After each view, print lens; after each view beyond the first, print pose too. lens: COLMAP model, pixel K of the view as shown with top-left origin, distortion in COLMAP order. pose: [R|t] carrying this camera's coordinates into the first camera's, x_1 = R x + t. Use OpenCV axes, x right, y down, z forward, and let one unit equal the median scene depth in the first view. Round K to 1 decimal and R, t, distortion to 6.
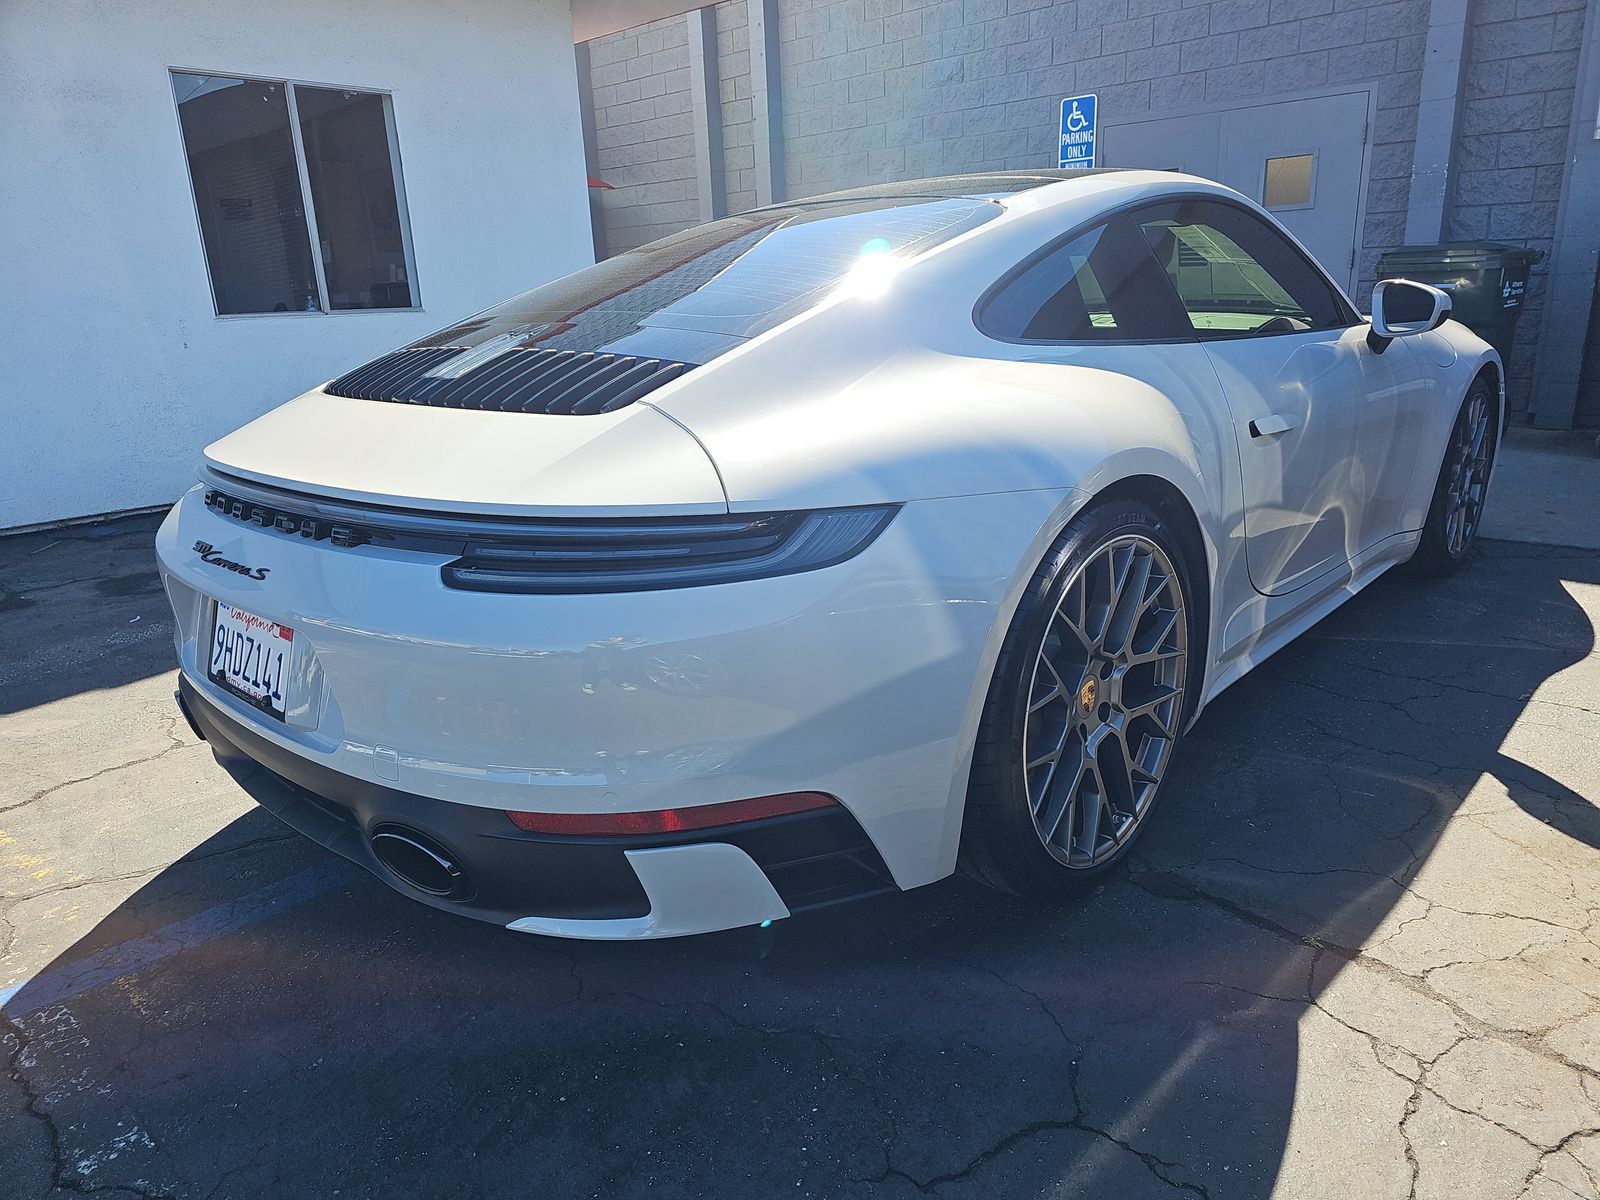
lens RADIAL K [[1055.2, 0, 795.7], [0, 1055.2, 605.1], [0, 0, 1]] dist [0.021972, -0.028086]
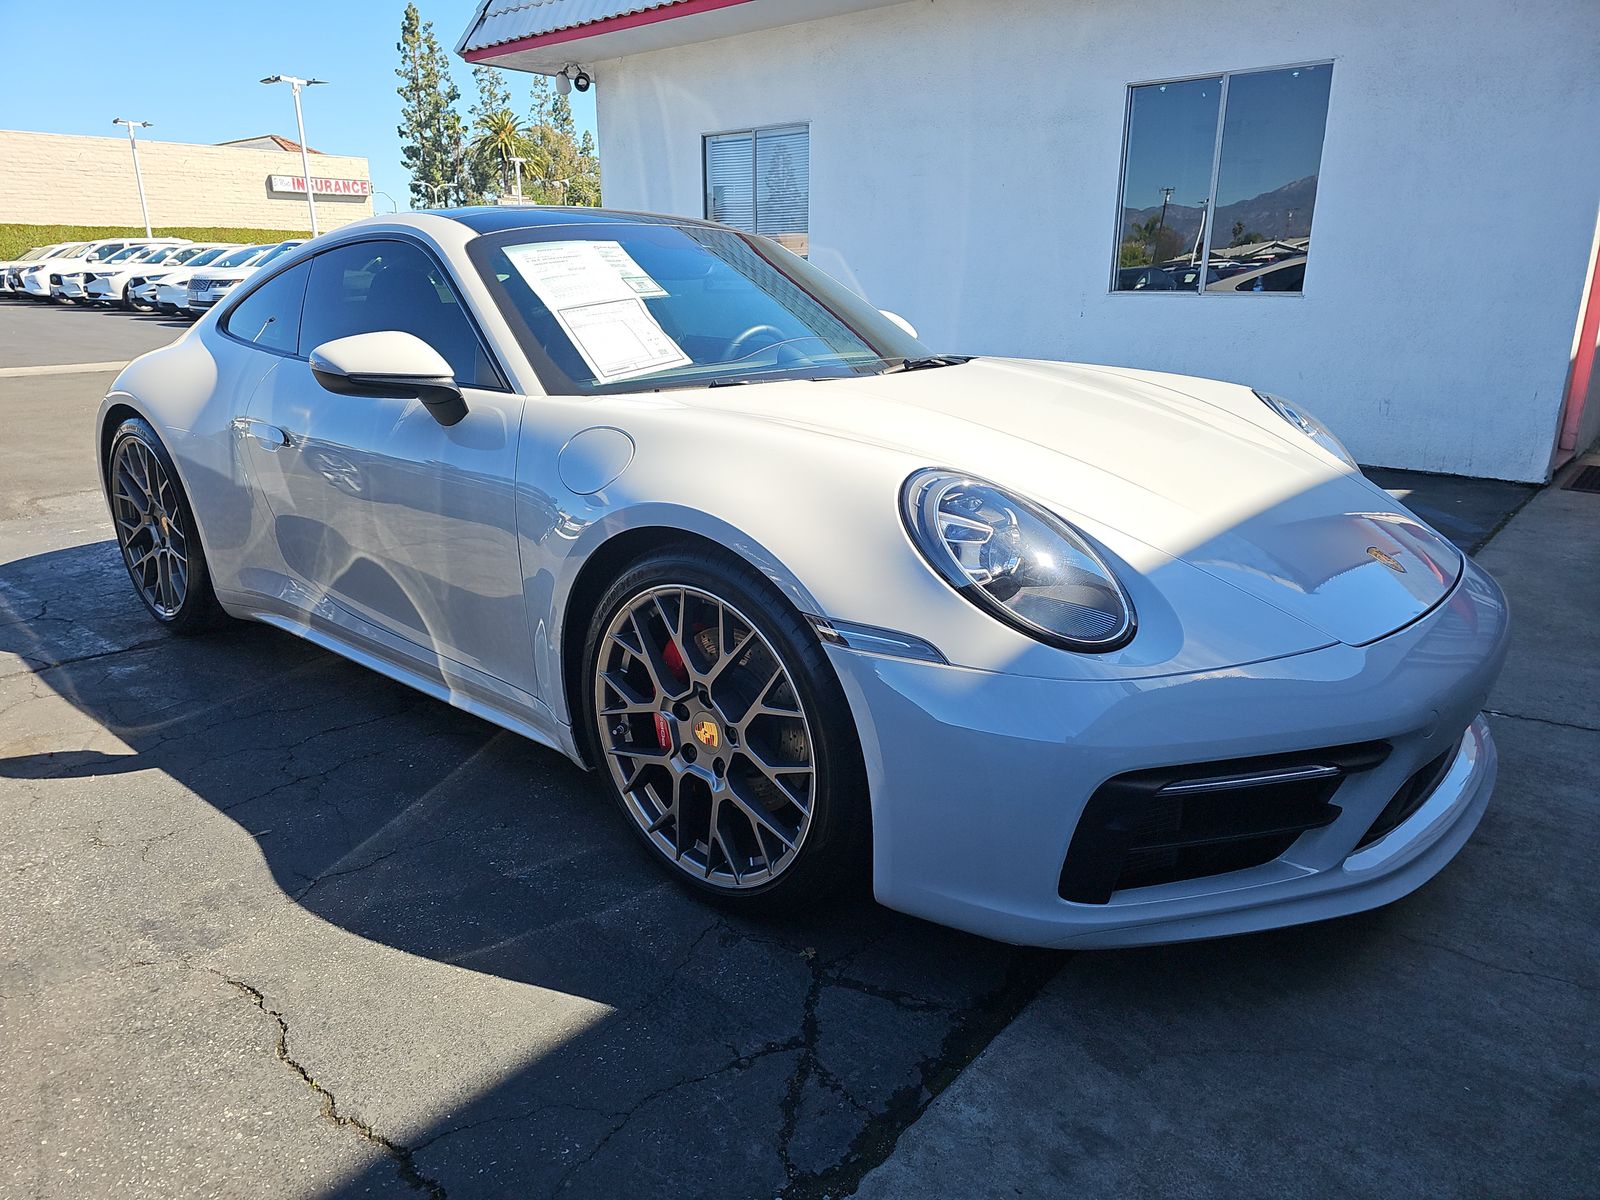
lens RADIAL K [[1055.2, 0, 804.7], [0, 1055.2, 600.5], [0, 0, 1]] dist [0.021972, -0.028086]
pose [[0.042340, 0.324731, -0.944858, 1.190679], [-0.281202, 0.911349, 0.300613, -0.376749], [0.958714, 0.252968, 0.129901, 1.043685]]
